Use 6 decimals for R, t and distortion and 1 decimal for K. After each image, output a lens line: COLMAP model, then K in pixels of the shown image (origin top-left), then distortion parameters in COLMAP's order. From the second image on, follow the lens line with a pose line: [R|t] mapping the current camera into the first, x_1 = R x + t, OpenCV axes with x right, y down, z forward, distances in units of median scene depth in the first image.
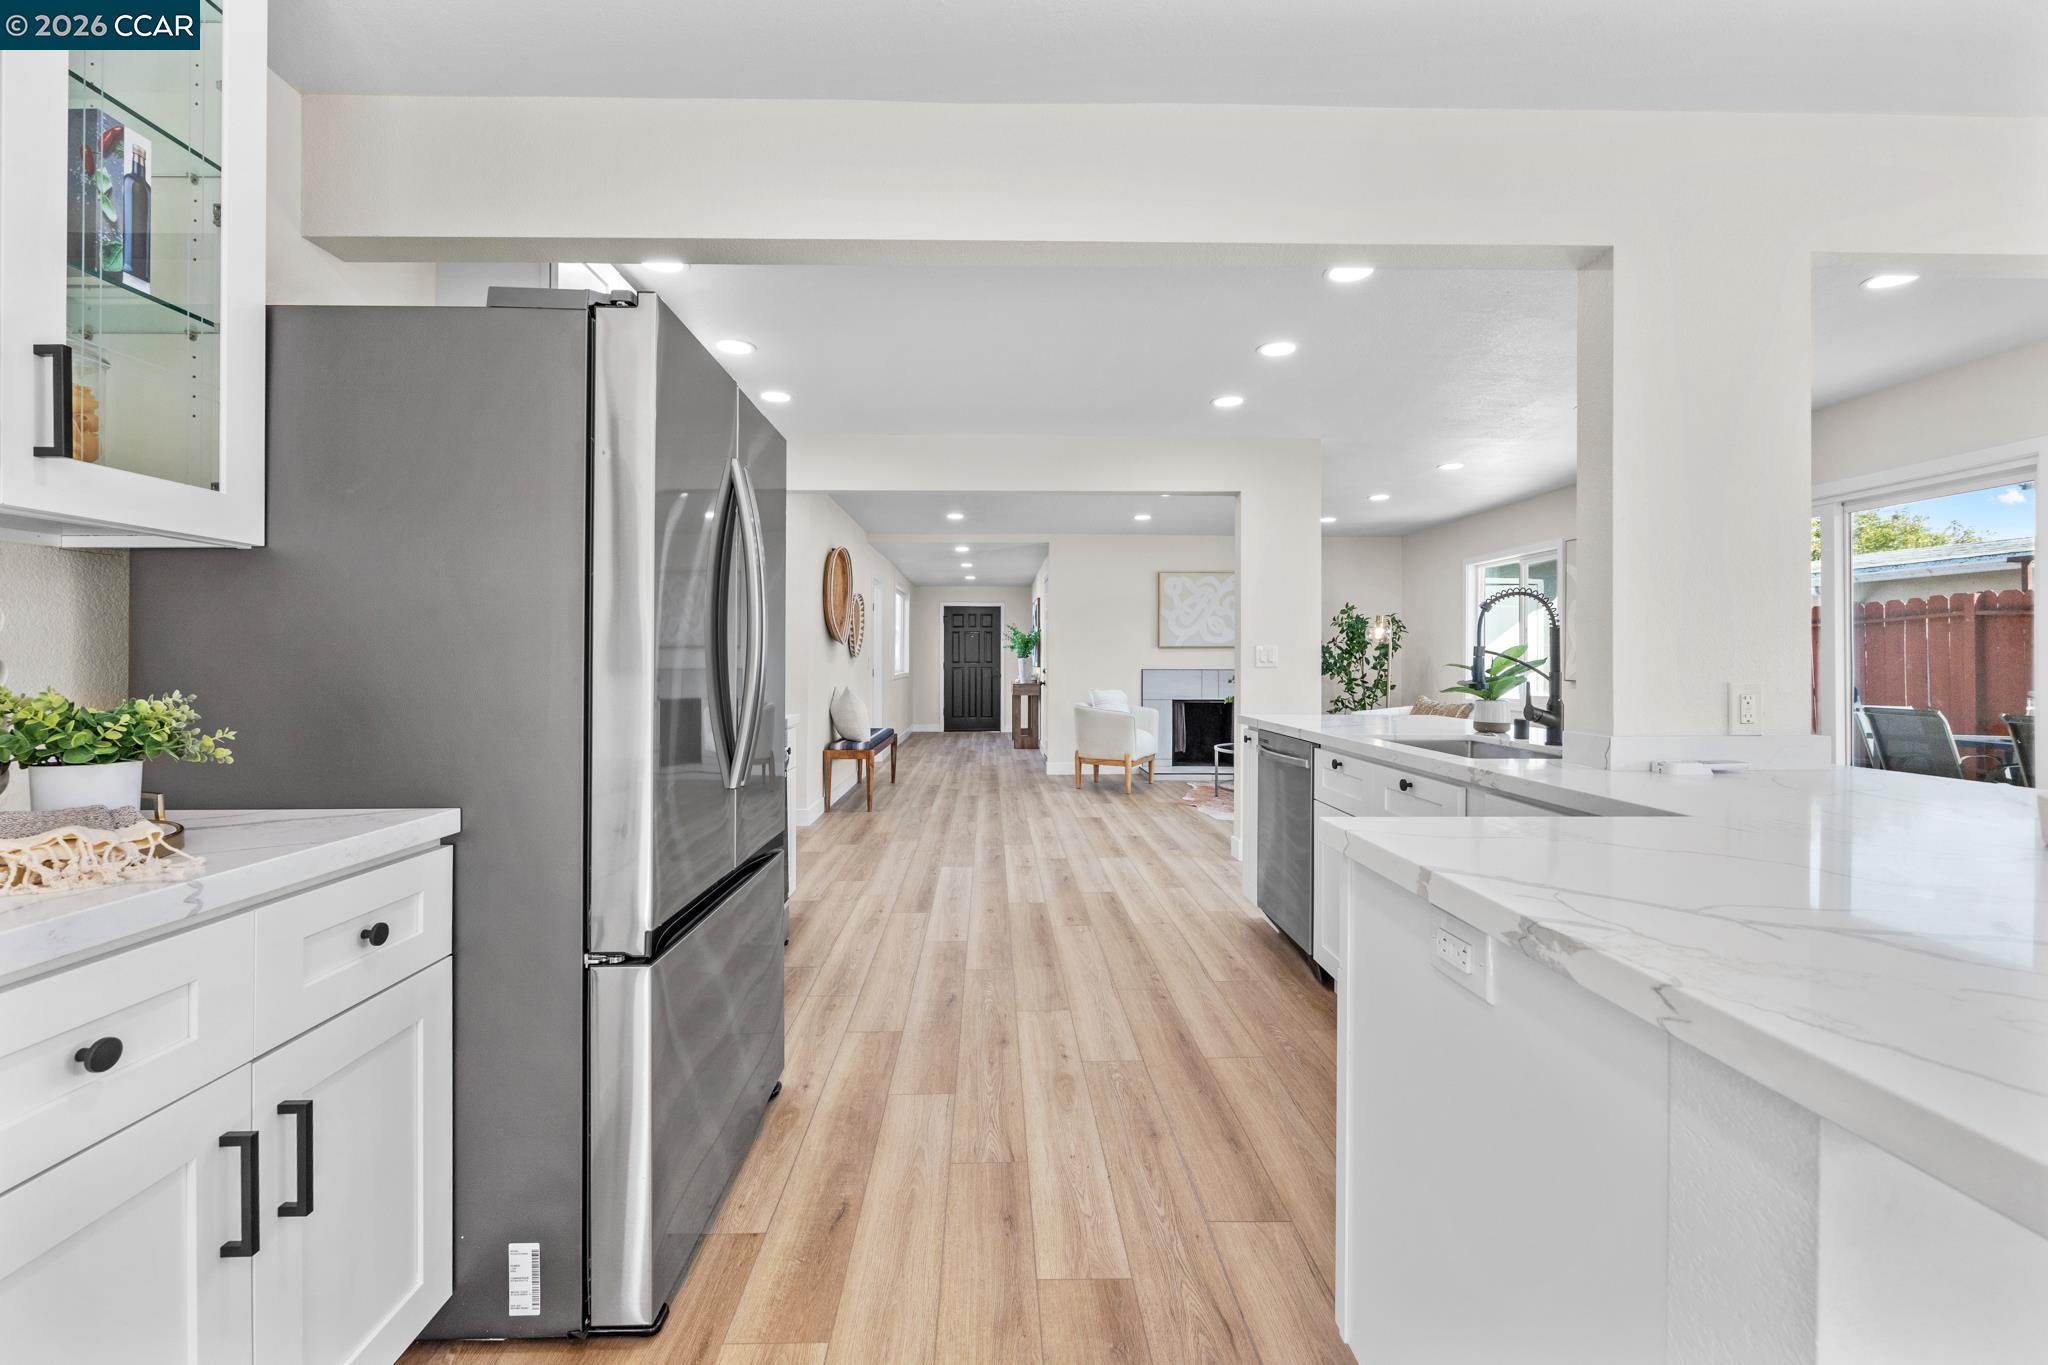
lens RADIAL K [[830.4, 0, 1022.9], [0, 830.4, 665.6], [0, 0, 1]] dist [0.001254, 0.000218]
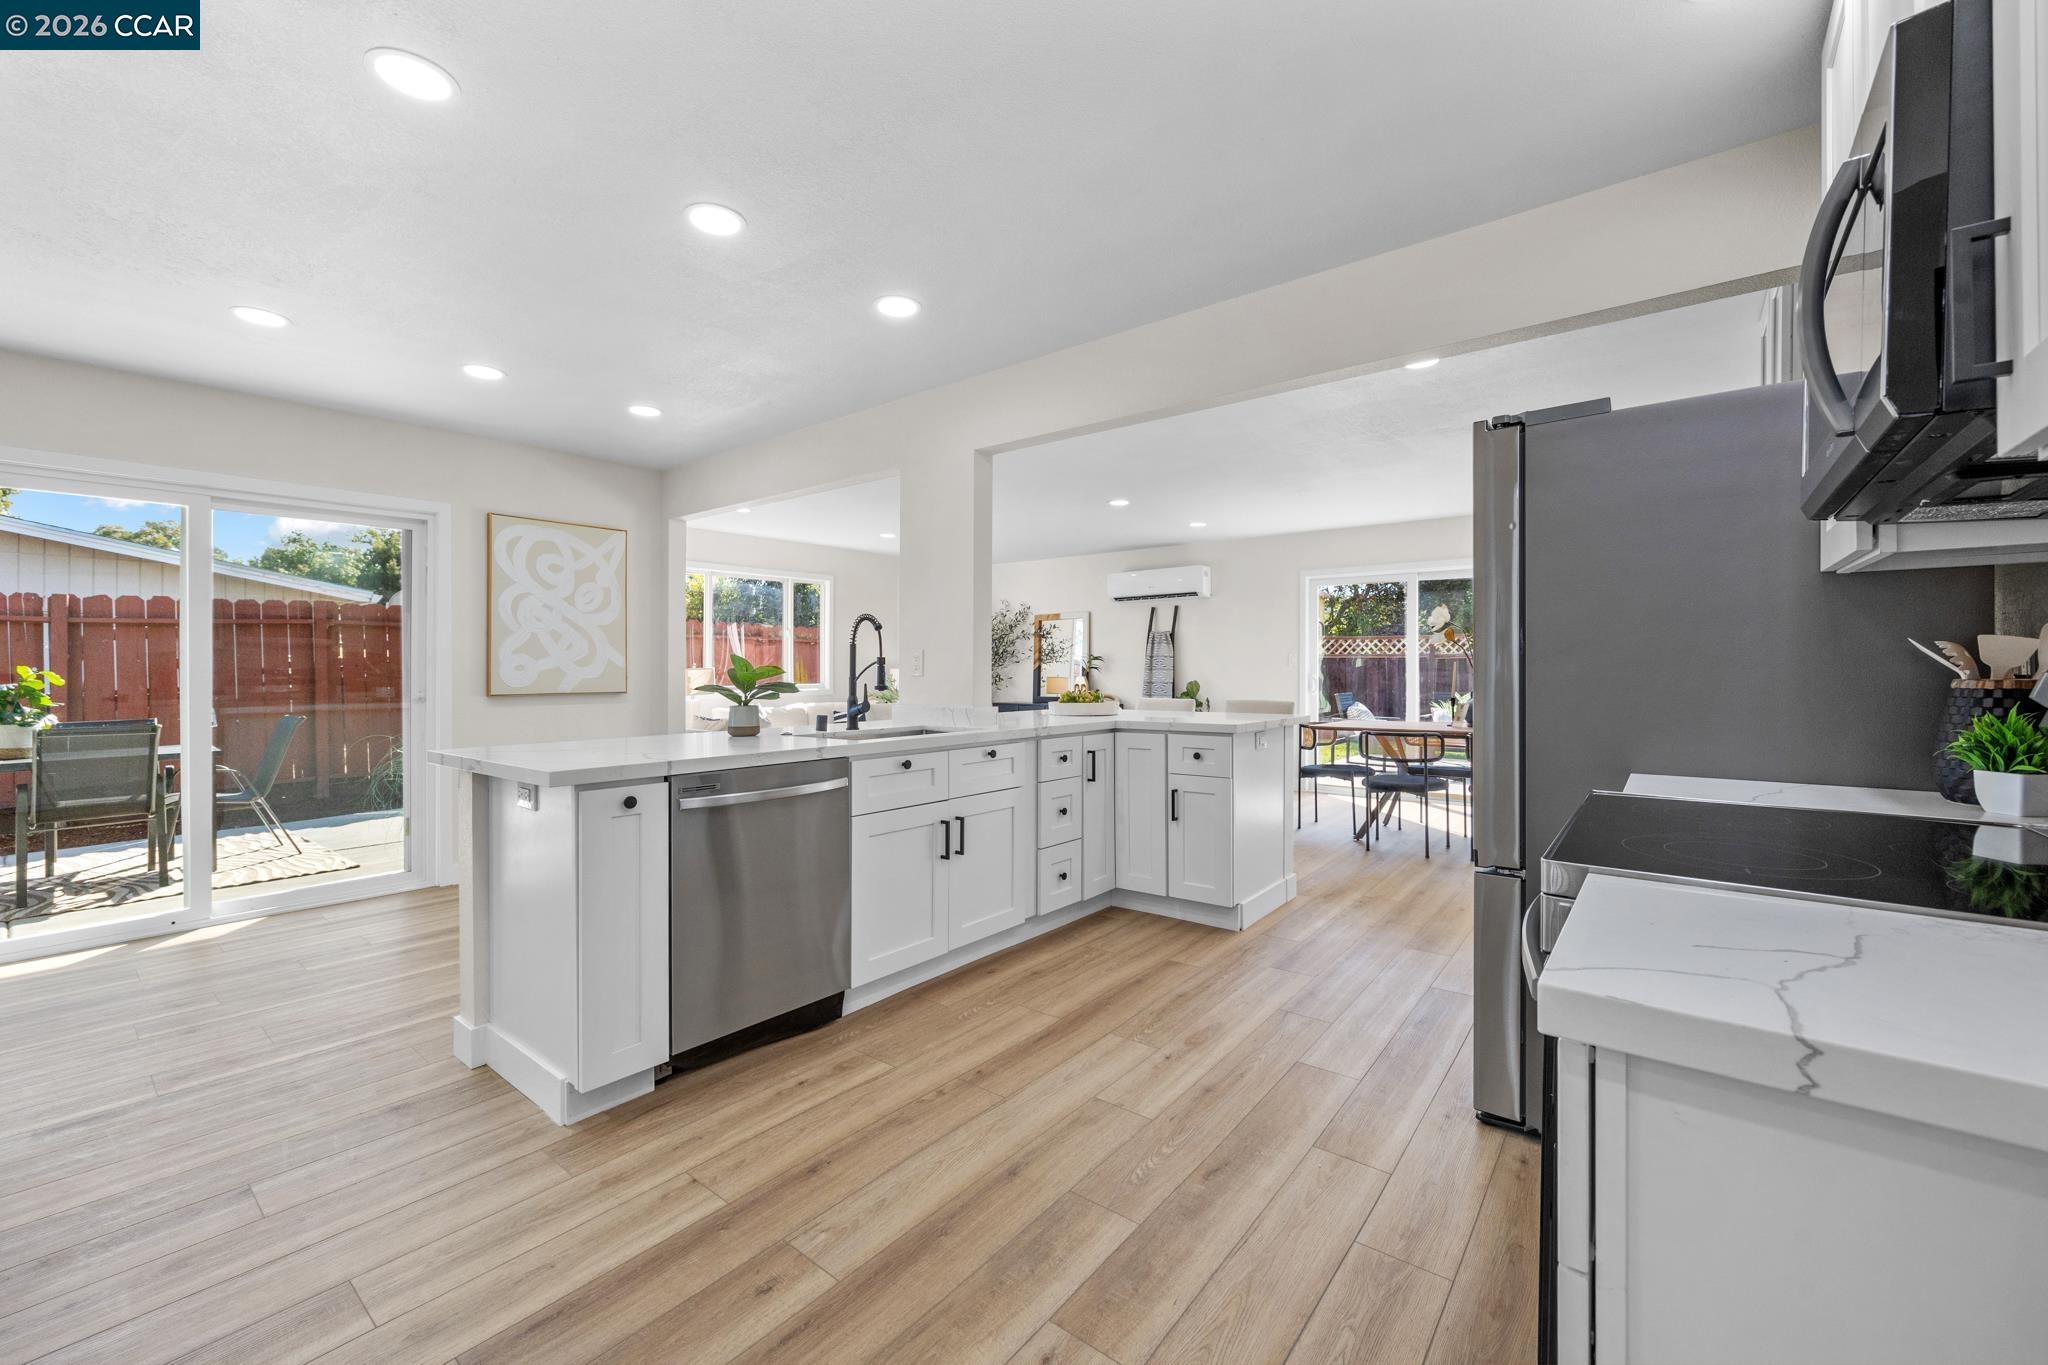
lens RADIAL K [[830.4, 0, 1022.9], [0, 830.4, 665.6], [0, 0, 1]] dist [0.001254, 0.000218]
pose [[-0.760110, 0.000981, 0.649794, -0.365431], [0.001409, 0.999999, 0.000138, -0.006317], [-0.649793, 0.001021, -0.760111, 1.452108]]
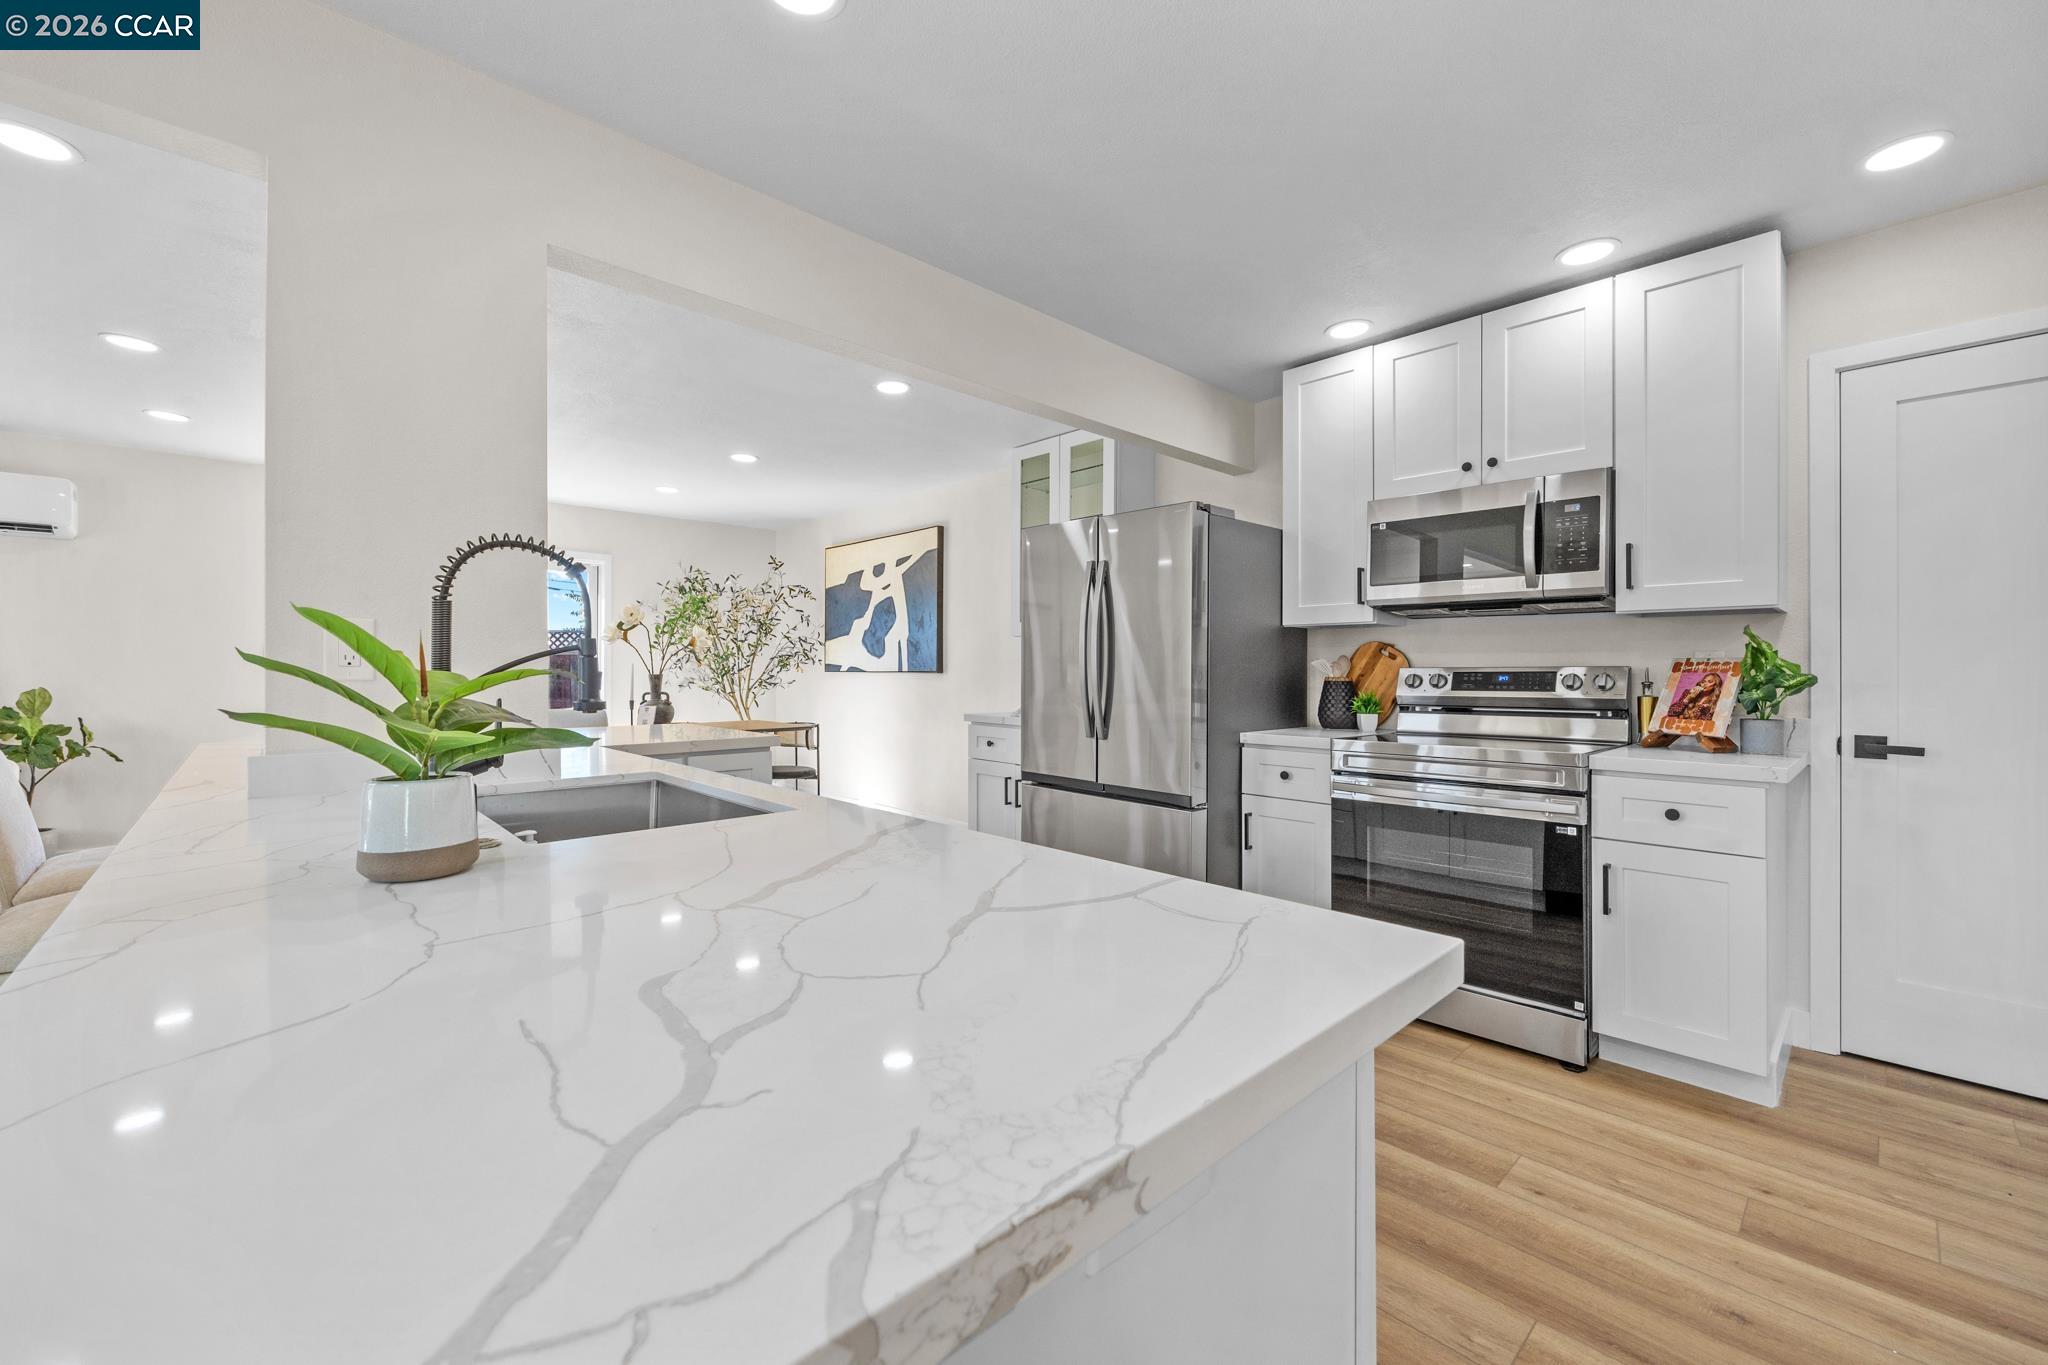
lens RADIAL K [[830.4, 0, 1022.9], [0, 830.4, 665.6], [0, 0, 1]] dist [0.001254, 0.000218]
pose [[-0.748042, -0.004233, -0.663638, 0.560980], [-0.004558, 0.999989, -0.001241, -0.001466], [0.663636, 0.002097, -0.748053, 1.302193]]
